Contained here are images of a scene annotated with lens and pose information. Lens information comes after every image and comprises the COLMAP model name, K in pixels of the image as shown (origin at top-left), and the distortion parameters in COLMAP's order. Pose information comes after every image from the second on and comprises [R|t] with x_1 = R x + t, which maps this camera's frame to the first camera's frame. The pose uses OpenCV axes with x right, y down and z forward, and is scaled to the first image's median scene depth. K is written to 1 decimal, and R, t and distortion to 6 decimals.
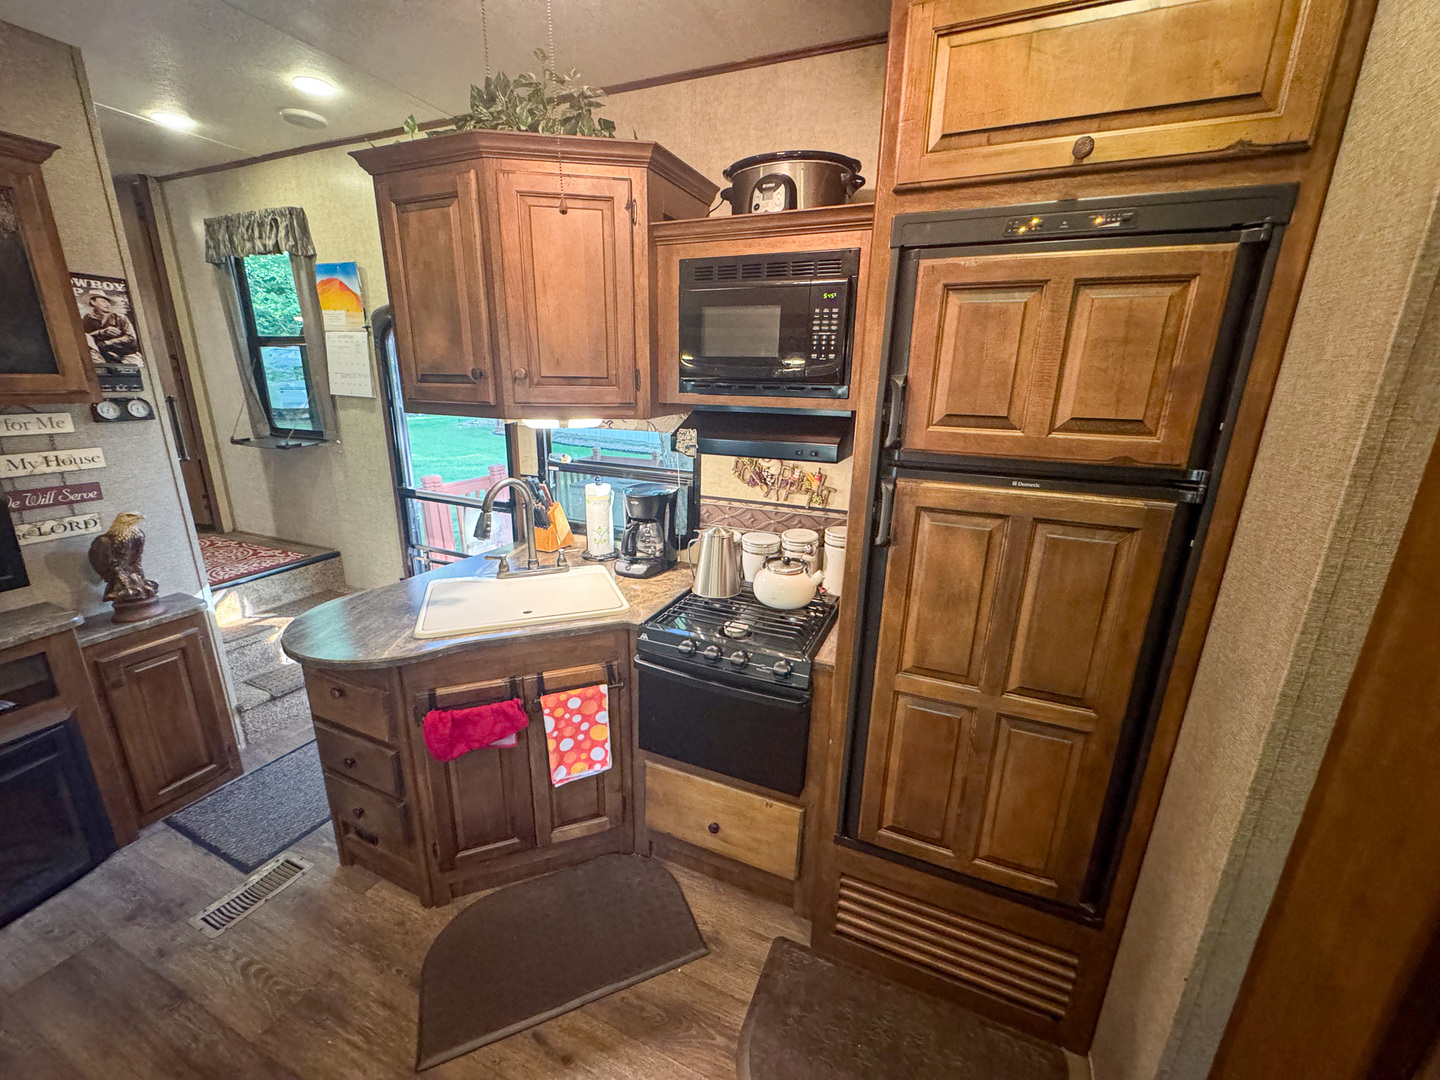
lens RADIAL K [[574.1, 0, 714.0], [0, 574.1, 543.8], [0, 0, 1]] dist [-0.001076, -0.001018]
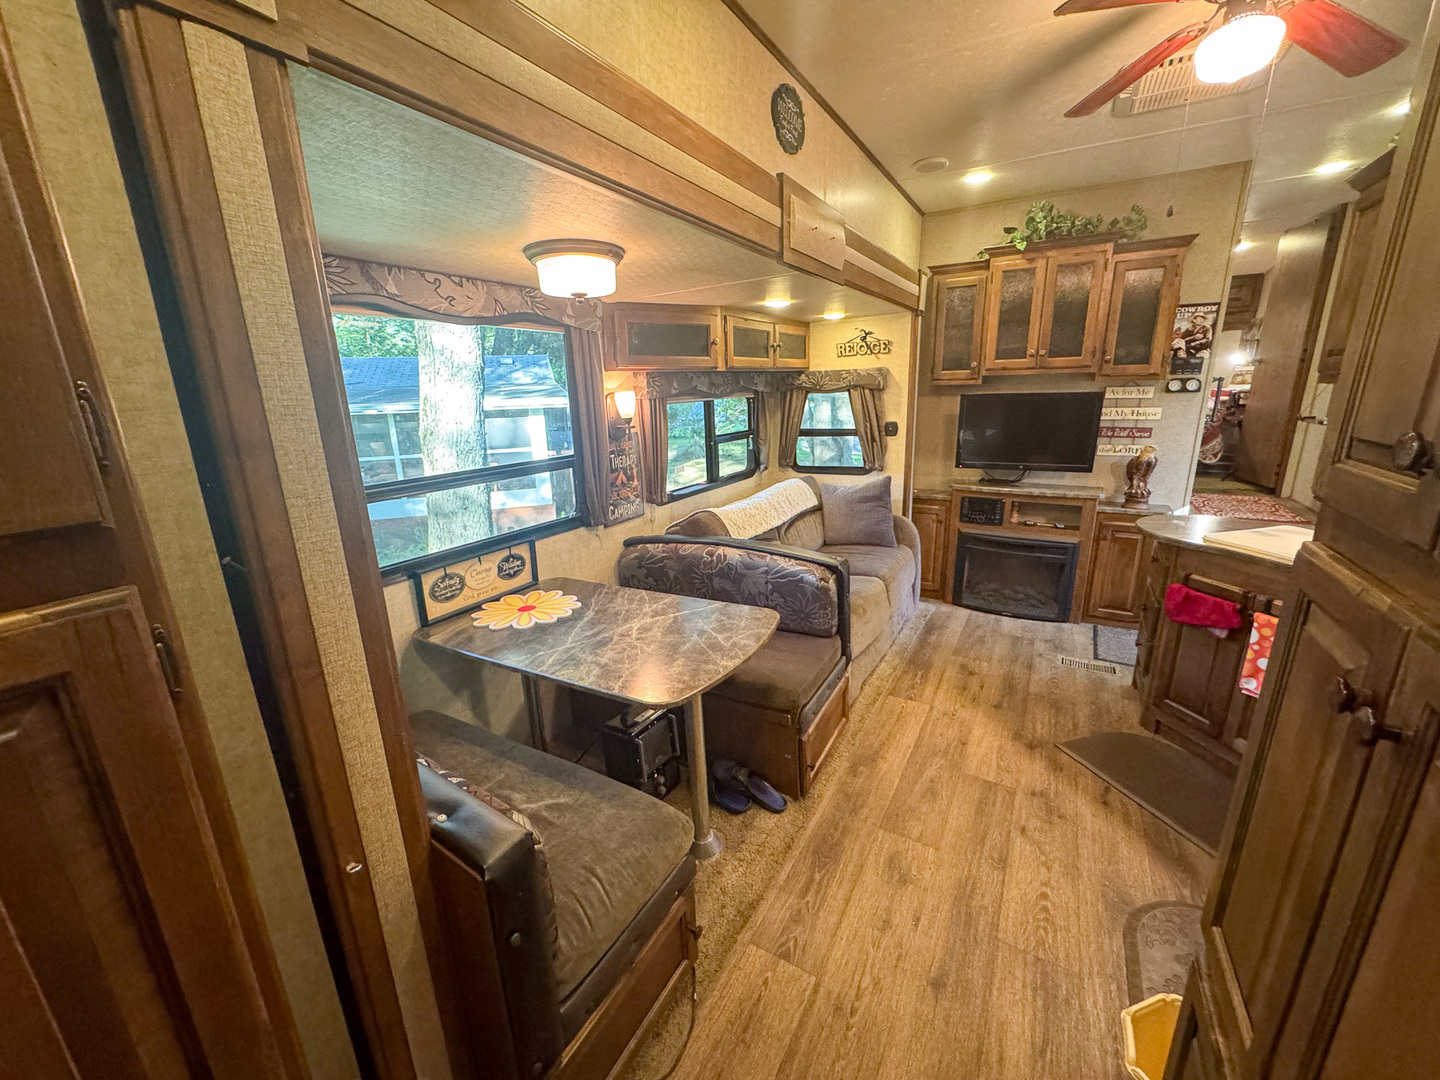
lens RADIAL K [[574.1, 0, 725.2], [0, 574.1, 539.0], [0, 0, 1]] dist [-0.001076, -0.001018]
pose [[-0.108262, 0.245623, -0.963301, 0.923647], [-0.255097, 0.929687, 0.265721, 0.083236], [0.960836, 0.274503, -0.037992, -0.082231]]
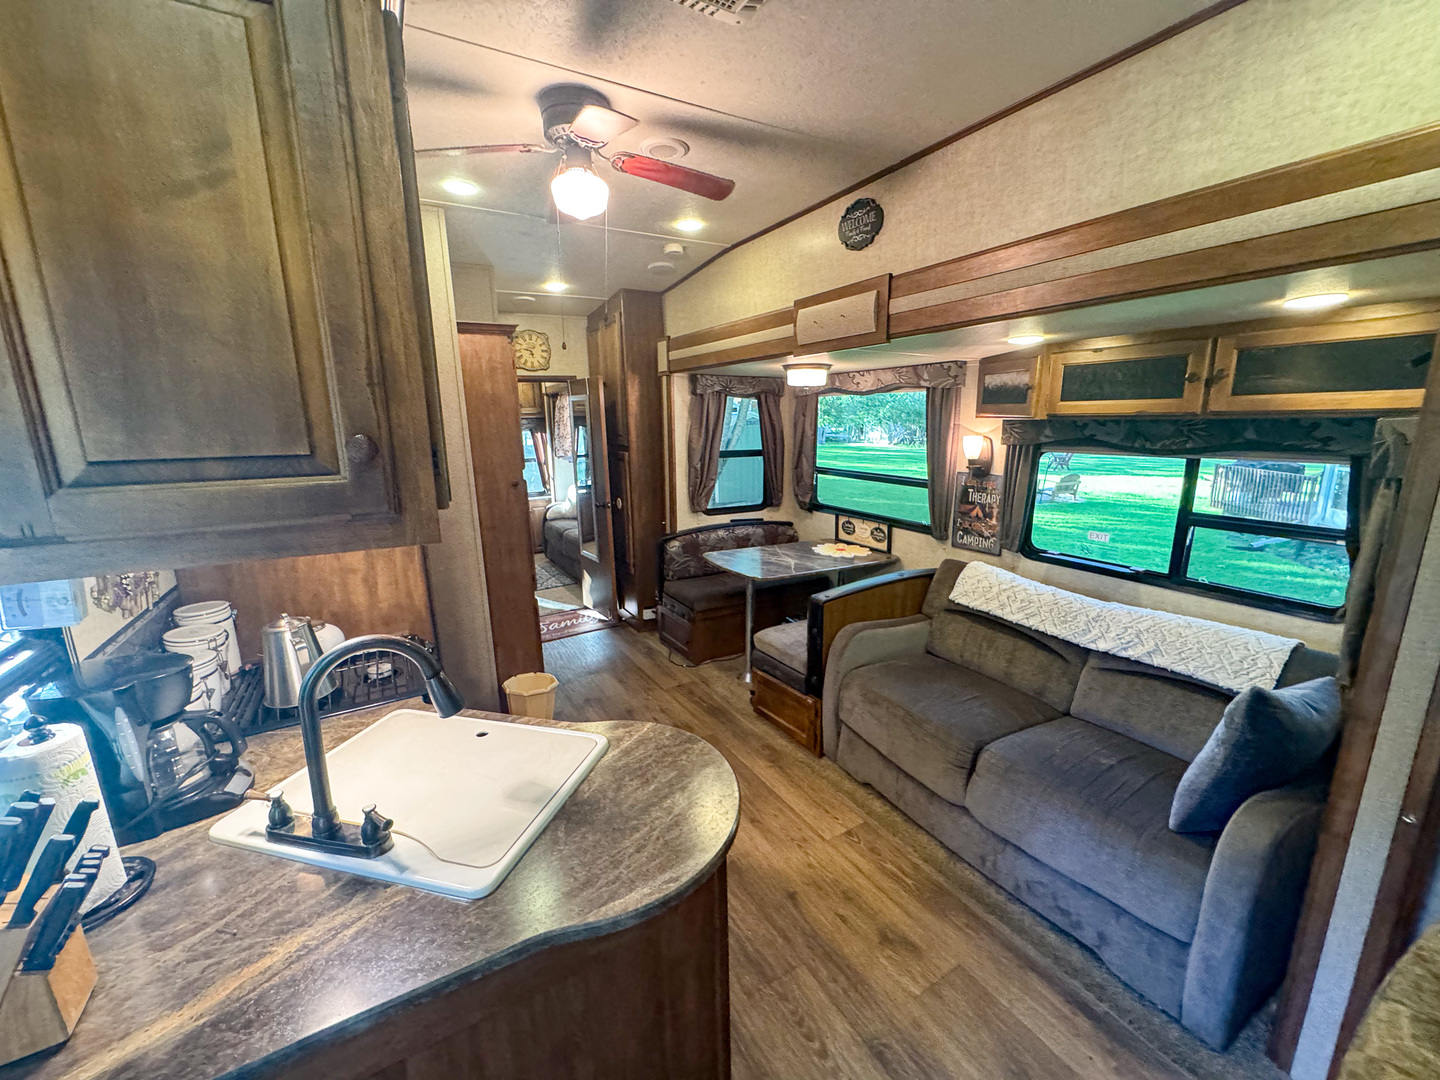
lens RADIAL K [[574.1, 0, 726.4], [0, 574.1, 543.8], [0, 0, 1]] dist [-0.001076, -0.001018]
pose [[-0.816812, -0.128378, 0.562439, -1.033181], [0.165247, 0.882011, 0.441304, -0.409863], [-0.552731, 0.453404, -0.699223, 1.271390]]
